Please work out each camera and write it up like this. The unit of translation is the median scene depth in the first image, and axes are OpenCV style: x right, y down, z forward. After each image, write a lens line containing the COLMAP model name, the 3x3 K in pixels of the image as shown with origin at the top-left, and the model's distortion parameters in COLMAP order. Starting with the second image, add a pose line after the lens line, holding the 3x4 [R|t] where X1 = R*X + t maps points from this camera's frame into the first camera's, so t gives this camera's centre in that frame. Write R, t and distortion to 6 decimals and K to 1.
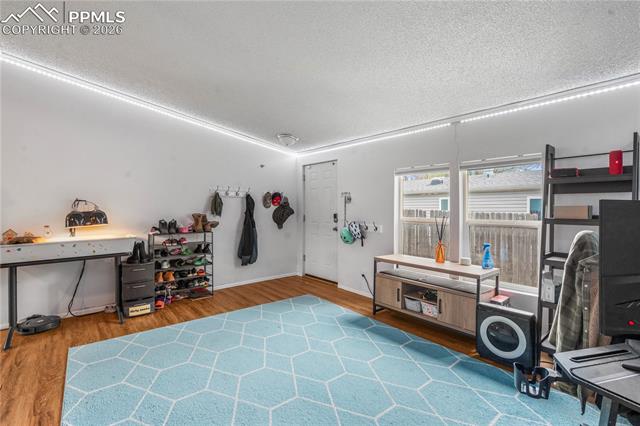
lens RADIAL K [[294.9, 0, 320.0], [0, 294.9, 213.0], [0, 0, 1]] dist [0.000471, 0.000082]
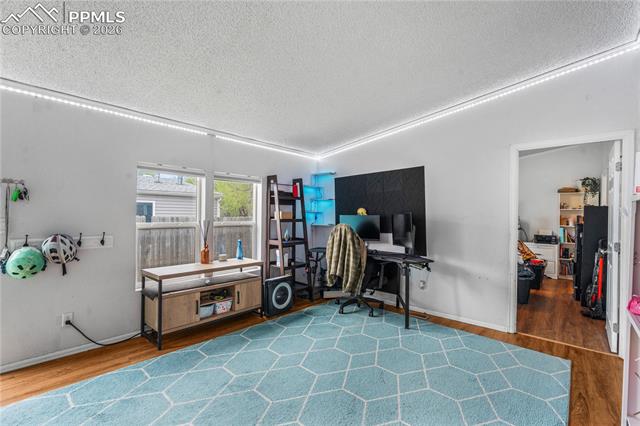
lens RADIAL K [[292.3, 0, 320.0], [0, 292.3, 213.0], [0, 0, 1]] dist [0.000629, 0.000229]
pose [[-0.165053, -0.000244, 0.986285, -0.701672], [0.007908, 0.999967, 0.001571, -0.011670], [-0.986253, 0.008059, -0.165046, 0.789281]]
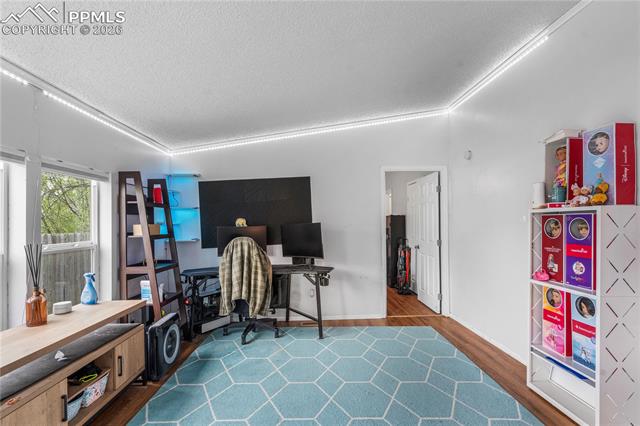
lens RADIAL K [[300.2, 0, 319.7], [0, 300.2, 220.8], [0, 0, 1]] dist [-0.000494, -0.000029]
pose [[-0.796873, 0.012226, 0.604023, -0.378076], [0.022682, 0.999696, 0.009689, -0.025842], [-0.603721, 0.021422, -0.796908, 1.157686]]
